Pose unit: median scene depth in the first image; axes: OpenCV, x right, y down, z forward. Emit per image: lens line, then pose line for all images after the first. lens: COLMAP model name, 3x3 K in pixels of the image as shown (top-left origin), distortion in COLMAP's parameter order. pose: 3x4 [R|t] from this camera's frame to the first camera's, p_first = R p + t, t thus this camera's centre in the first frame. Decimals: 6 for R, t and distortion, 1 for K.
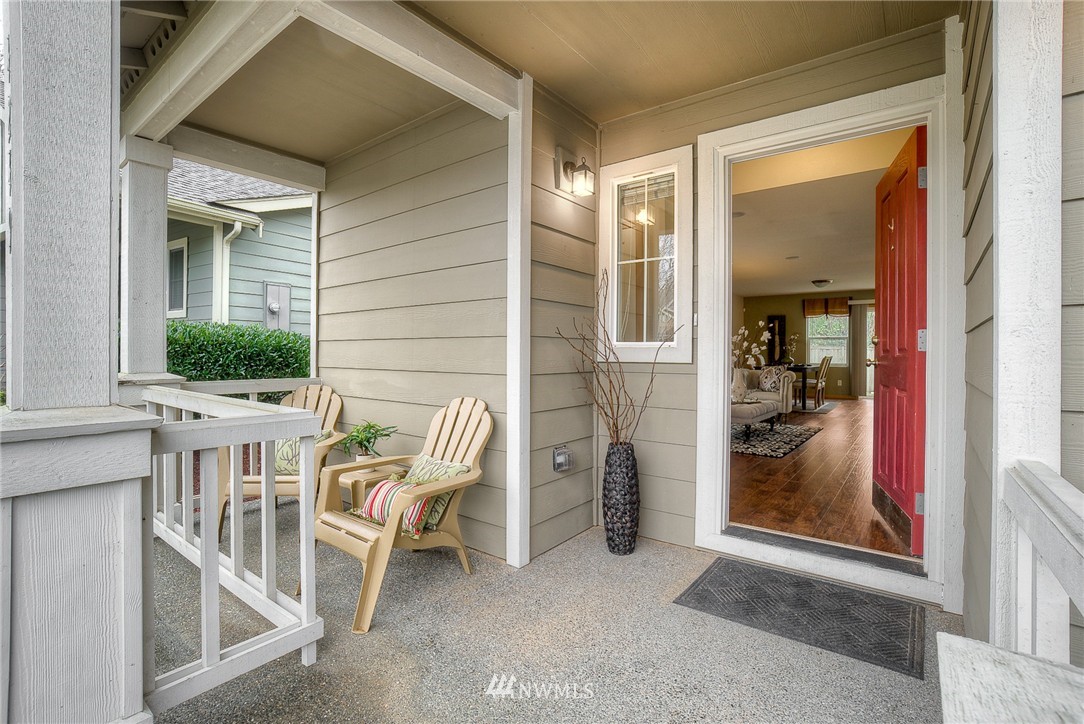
lens RADIAL K [[490.4, 0, 546.0], [0, 490.4, 356.1], [0, 0, 1]] dist [-0.032065, 0.000005]
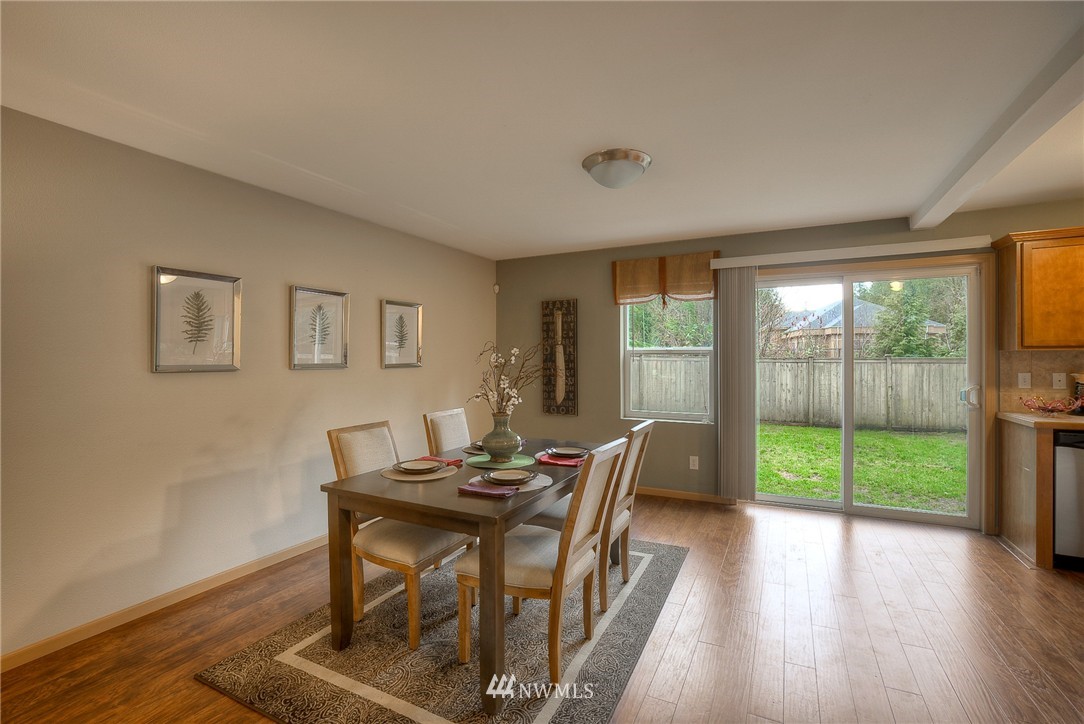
lens RADIAL K [[490.4, 0, 536.4], [0, 490.4, 361.0], [0, 0, 1]] dist [-0.032065, 0.000005]
pose [[0.983127, -0.002180, 0.182912, 0.391456], [0.003888, 0.999952, -0.008984, -0.027325], [-0.182884, 0.009543, 0.983088, 0.604640]]
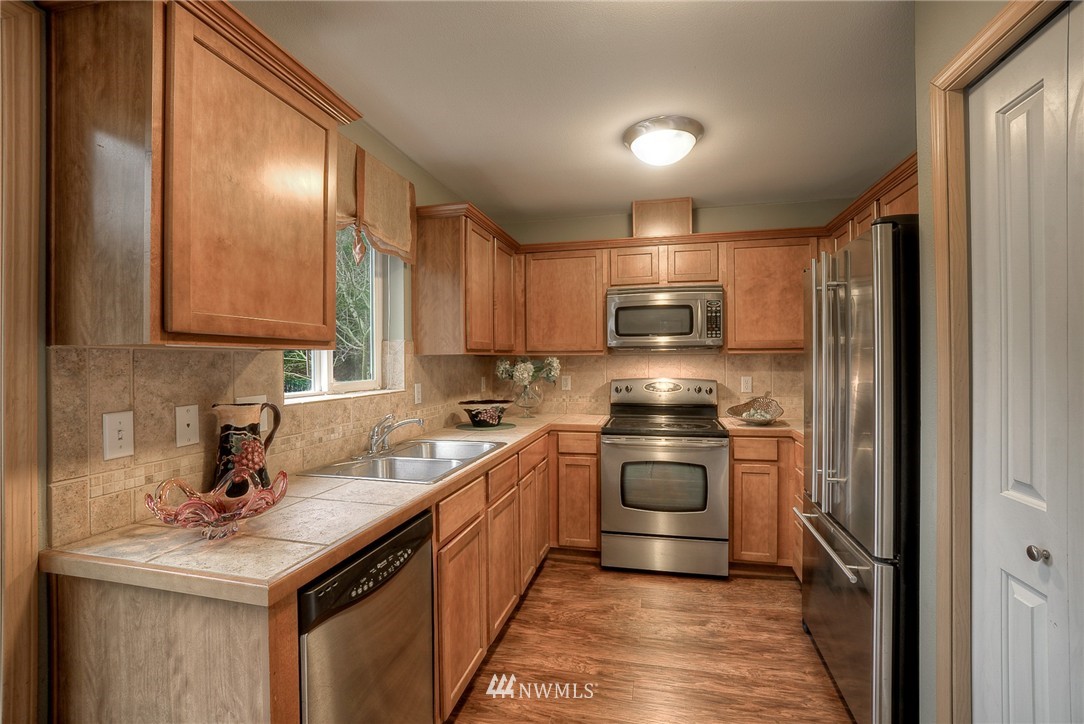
lens RADIAL K [[490.4, 0, 538.0], [0, 490.4, 364.8], [0, 0, 1]] dist [-0.032065, 0.000005]
pose [[-0.391479, 0.000711, 0.920187, 0.617732], [0.009181, 0.999953, 0.003134, -0.031130], [-0.920141, 0.009675, -0.391467, 0.798323]]
